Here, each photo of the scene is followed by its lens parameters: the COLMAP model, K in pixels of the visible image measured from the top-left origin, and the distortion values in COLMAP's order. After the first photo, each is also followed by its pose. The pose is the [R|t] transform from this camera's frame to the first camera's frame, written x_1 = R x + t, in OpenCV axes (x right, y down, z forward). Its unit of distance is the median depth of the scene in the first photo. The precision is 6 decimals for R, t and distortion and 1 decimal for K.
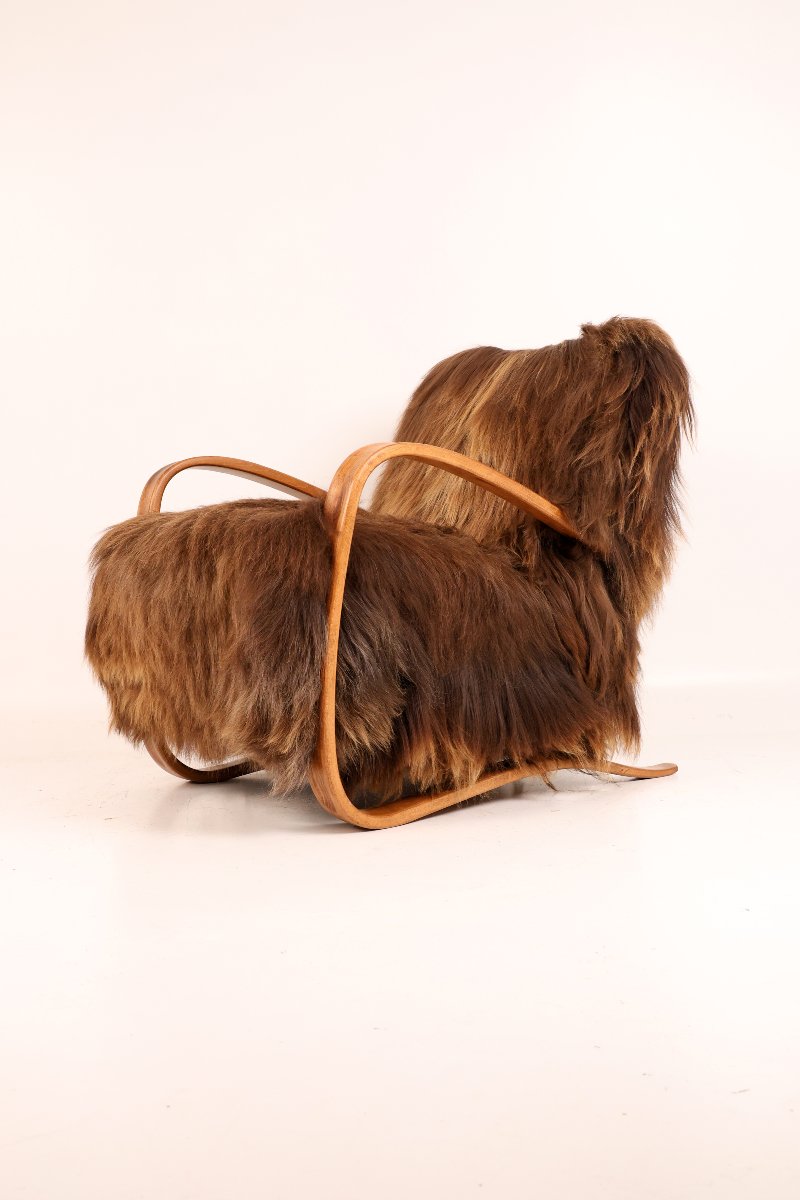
lens RADIAL K [[1703.2, 0, 400.0], [0, 1703.2, 600.0], [0, 0, 1]] dist [0.022843, -0.013871]
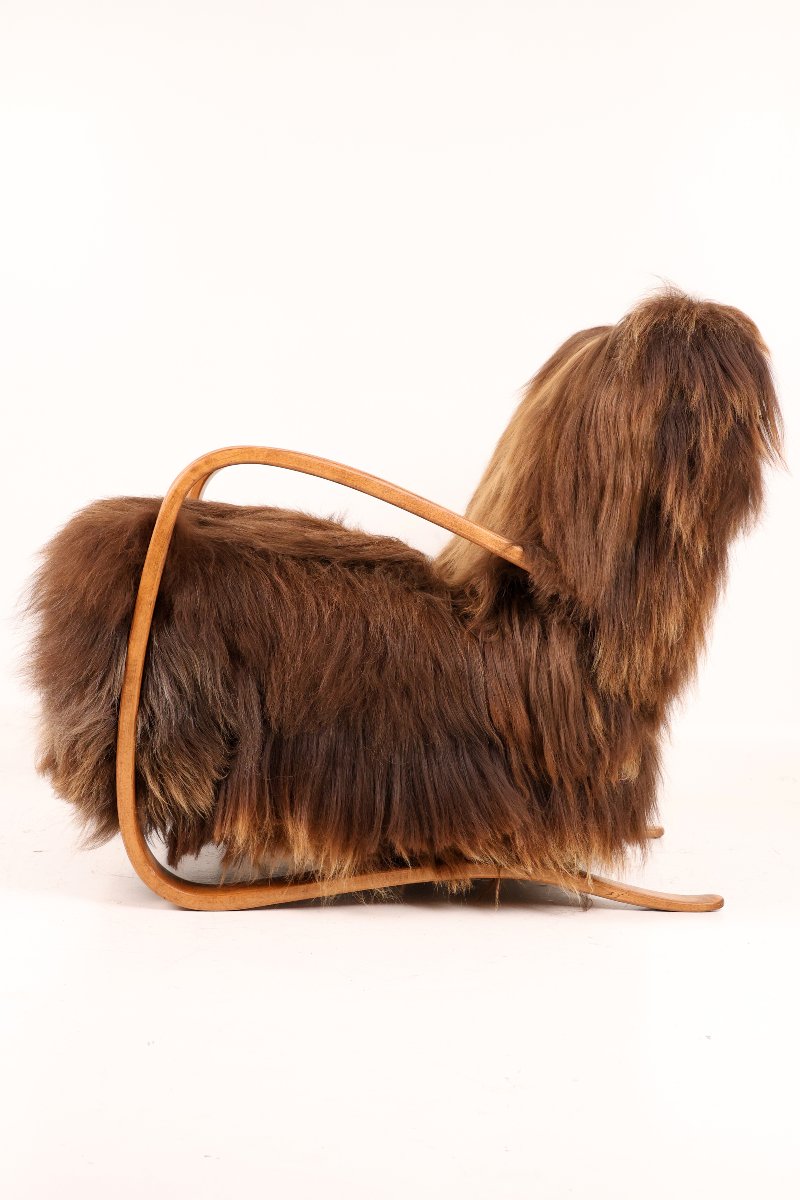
lens RADIAL K [[1739.6, 0, 400.0], [0, 1739.6, 600.0], [0, 0, 1]] dist [-0.001639, -0.019262]
pose [[0.855014, 0.115145, -0.505660, 0.458691], [-0.101561, 0.993337, 0.054467, -0.067740], [0.508562, 0.004786, 0.861012, 0.302562]]
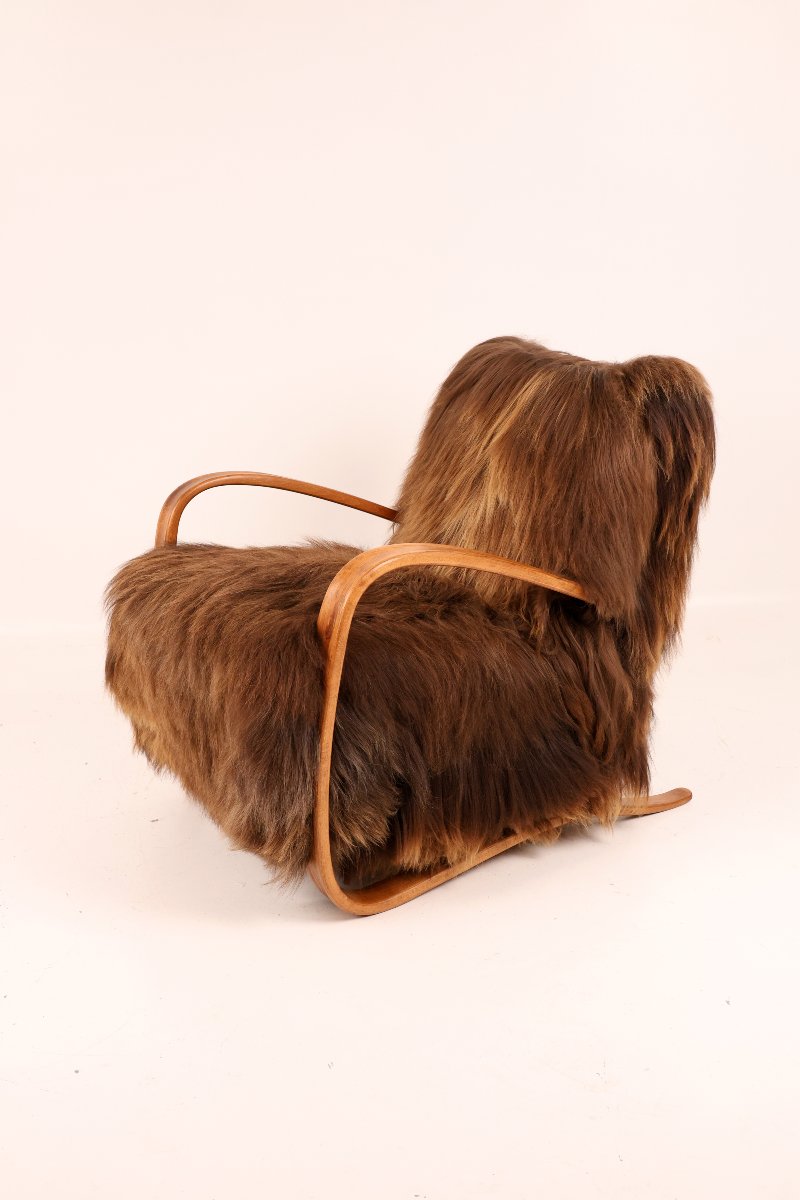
lens RADIAL K [[1703.2, 0, 400.0], [0, 1703.2, 600.0], [0, 0, 1]] dist [0.022843, -0.013871]
pose [[0.996597, 0.020786, -0.079764, 0.076452], [-0.001126, 0.971024, 0.238981, -0.282183], [0.082421, -0.238078, 0.967743, 0.043589]]
